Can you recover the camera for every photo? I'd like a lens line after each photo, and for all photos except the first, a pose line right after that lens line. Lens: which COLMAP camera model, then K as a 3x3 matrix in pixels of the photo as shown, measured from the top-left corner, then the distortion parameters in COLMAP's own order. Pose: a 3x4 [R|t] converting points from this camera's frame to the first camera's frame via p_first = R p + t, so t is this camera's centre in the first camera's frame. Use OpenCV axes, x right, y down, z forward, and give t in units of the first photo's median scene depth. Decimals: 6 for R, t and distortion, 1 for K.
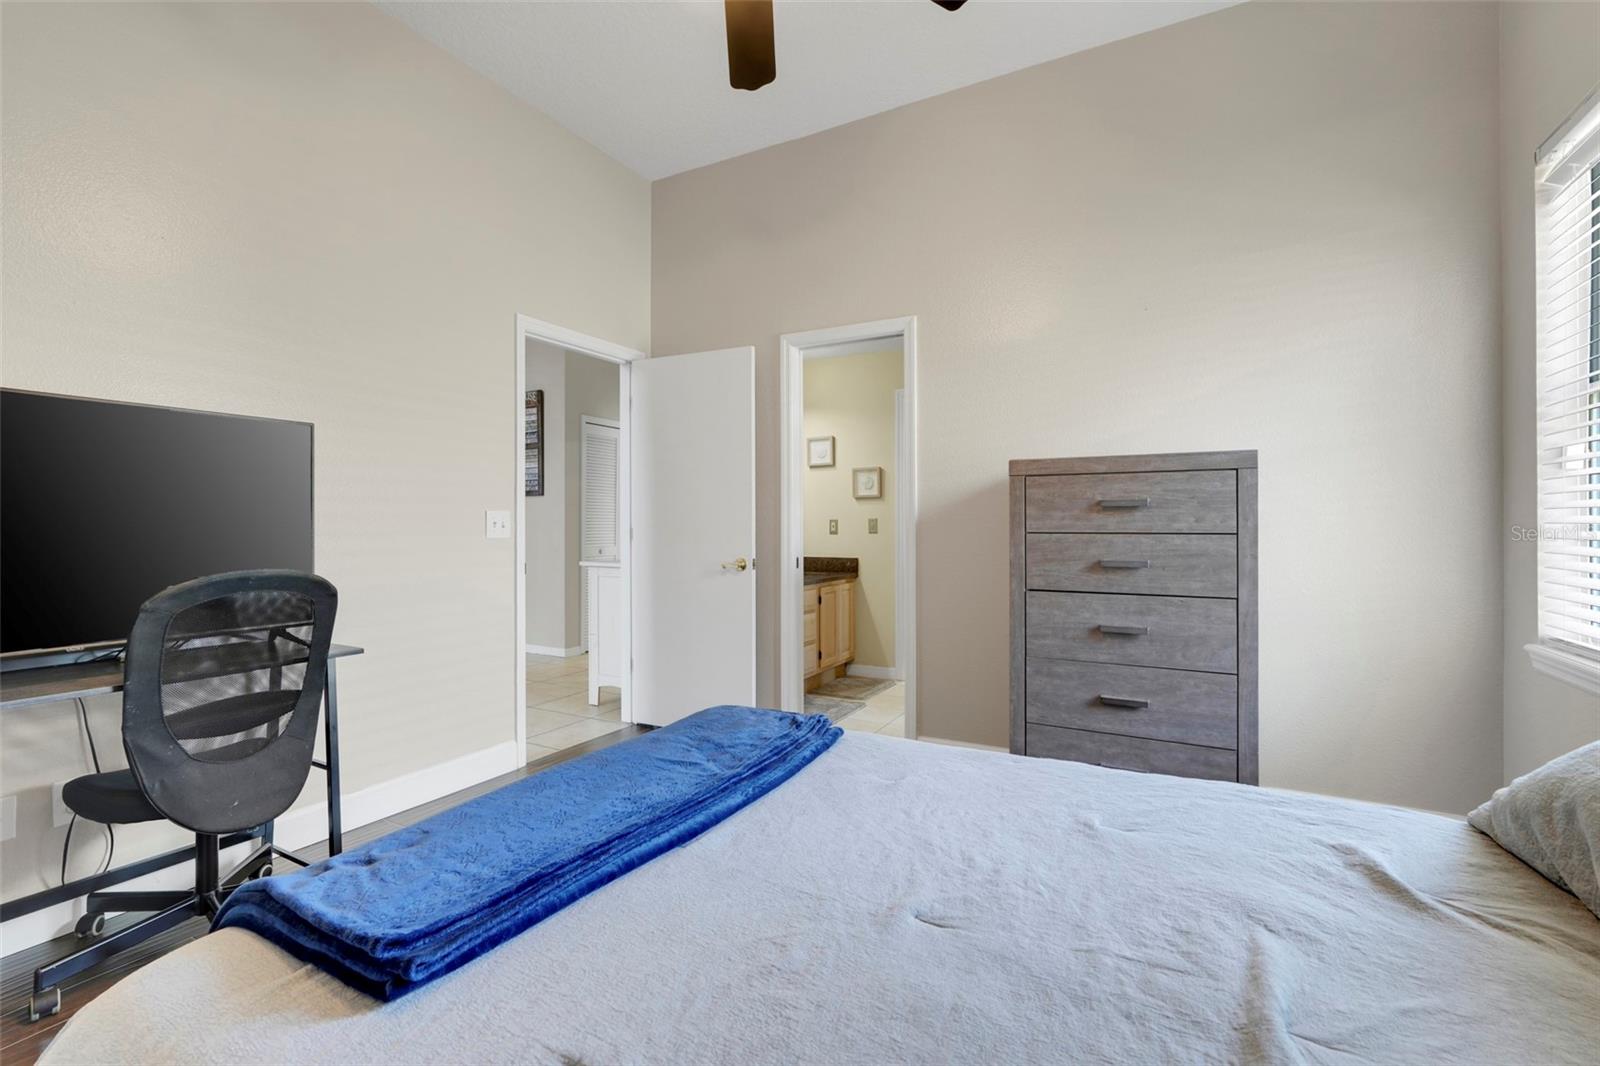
lens RADIAL K [[700.9, 0, 805.0], [0, 700.9, 531.6], [0, 0, 1]] dist [-0.010554, 0.006097]
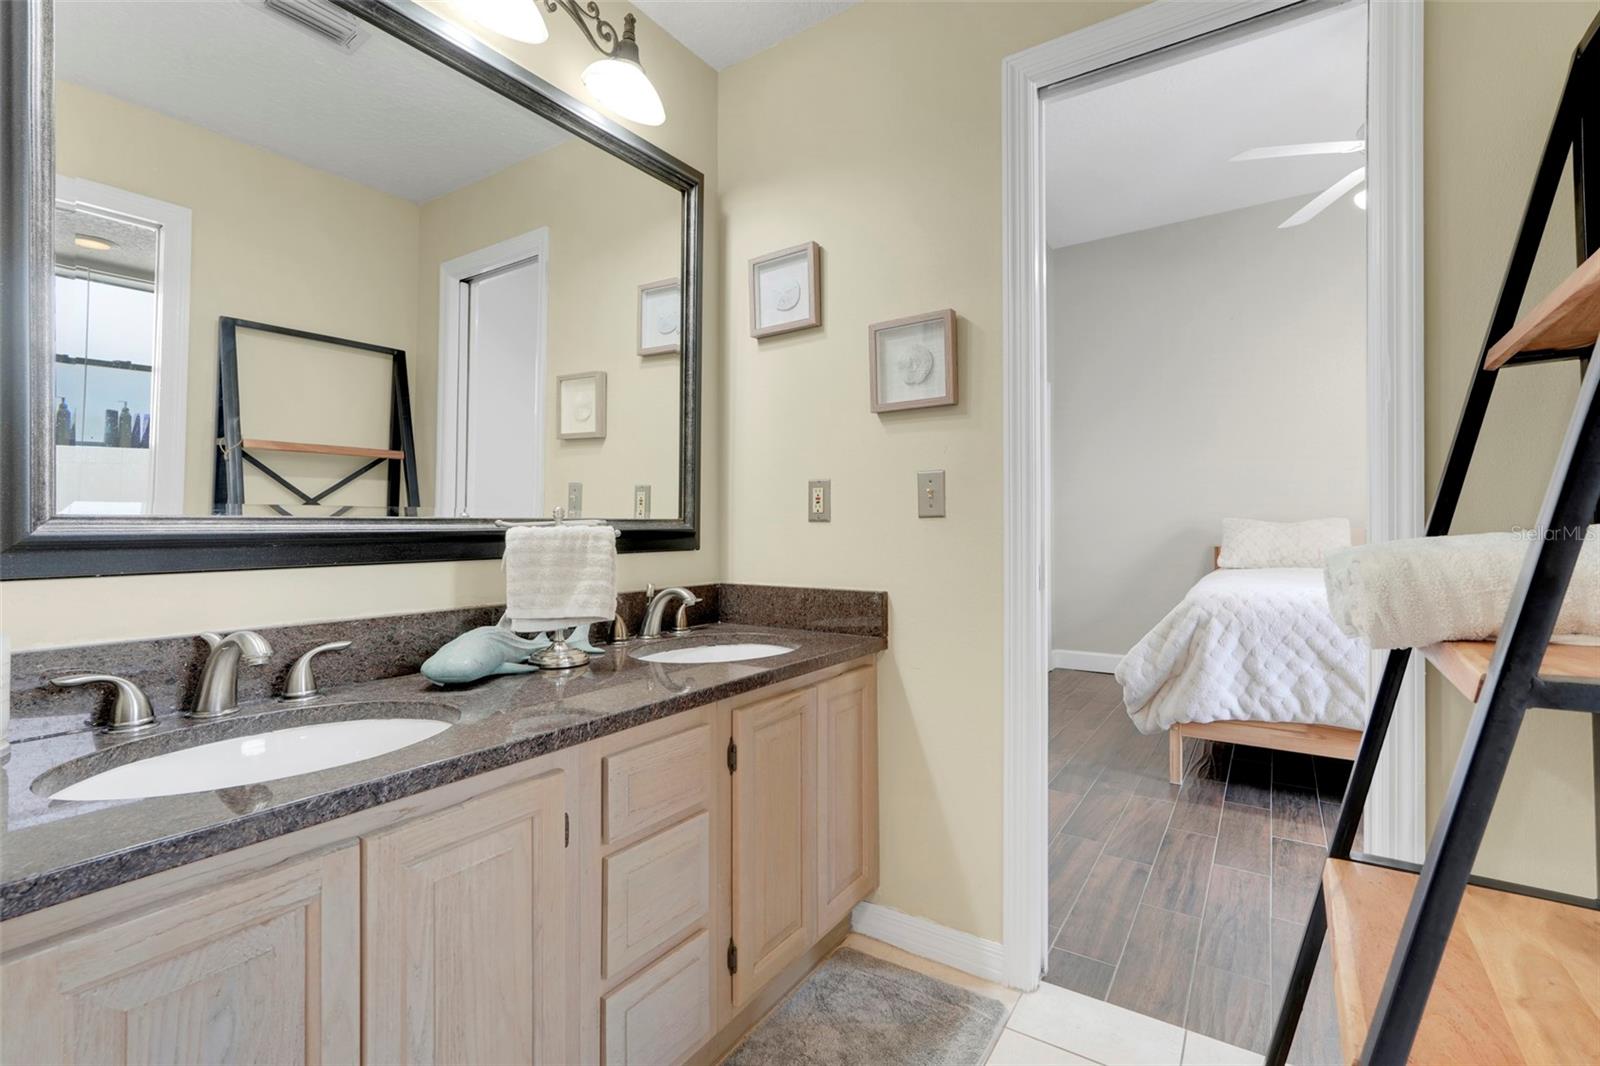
lens RADIAL K [[700.9, 0, 792.9], [0, 700.9, 528.8], [0, 0, 1]] dist [-0.010554, 0.006097]
pose [[0.993588, -0.001952, -0.113043, 0.069248], [0.001260, 0.999980, -0.006193, 0.009554], [0.113053, 0.006011, 0.993571, 0.666053]]
